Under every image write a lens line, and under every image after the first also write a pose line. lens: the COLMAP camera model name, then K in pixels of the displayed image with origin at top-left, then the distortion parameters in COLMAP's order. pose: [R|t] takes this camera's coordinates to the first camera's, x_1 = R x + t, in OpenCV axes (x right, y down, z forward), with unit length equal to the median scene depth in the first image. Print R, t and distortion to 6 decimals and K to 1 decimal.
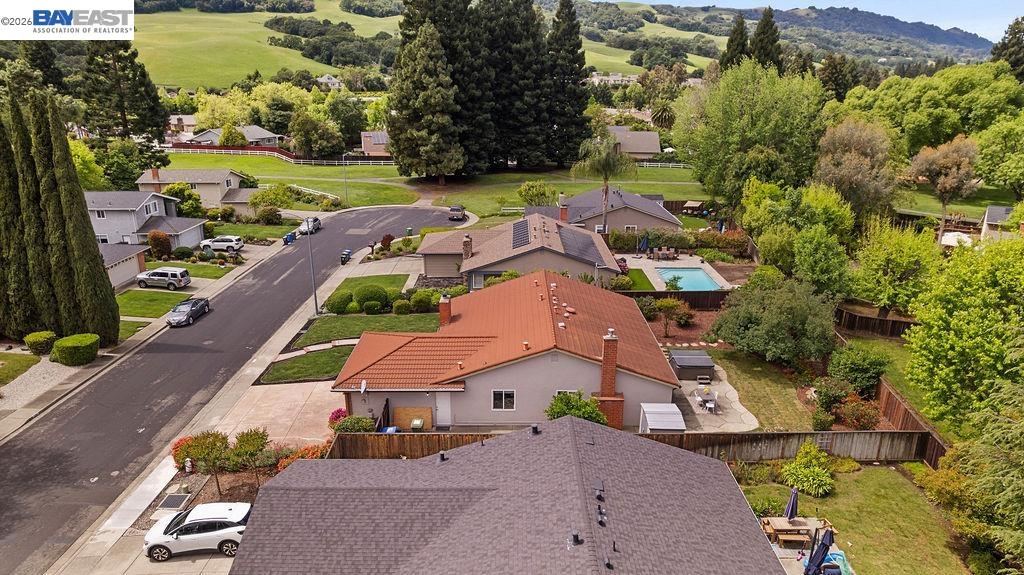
lens RADIAL K [[658.0, 0, 512.0], [0, 658.0, 287.5], [0, 0, 1]] dist [-0.074061, 0.066318]
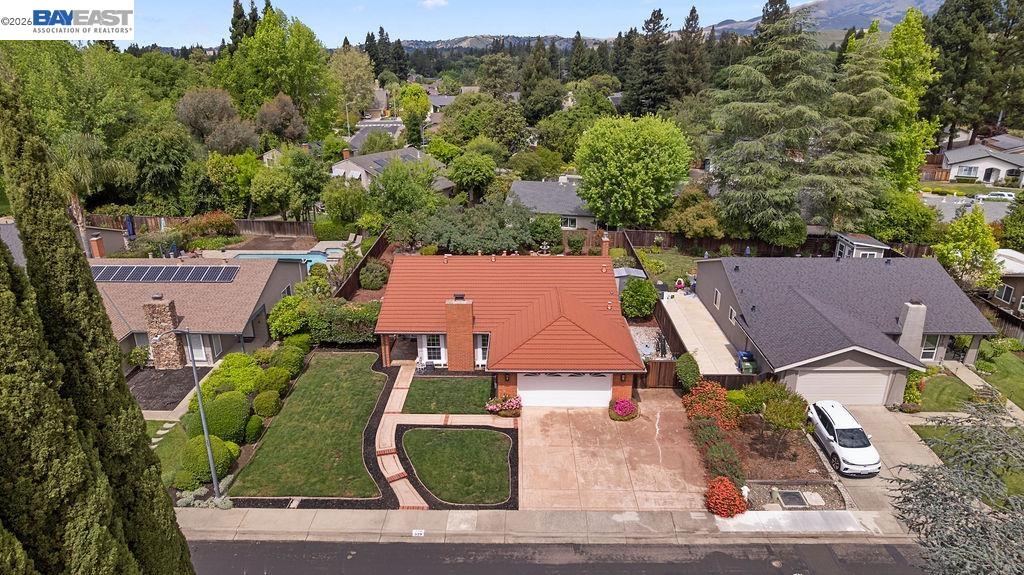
lens RADIAL K [[658.0, 0, 512.0], [0, 658.0, 287.5], [0, 0, 1]] dist [-0.074061, 0.066318]
pose [[0.009104, -0.340391, 0.940240, -0.613009], [0.302678, 0.897108, 0.321845, -0.174126], [-0.953050, 0.281660, 0.111196, 0.559840]]
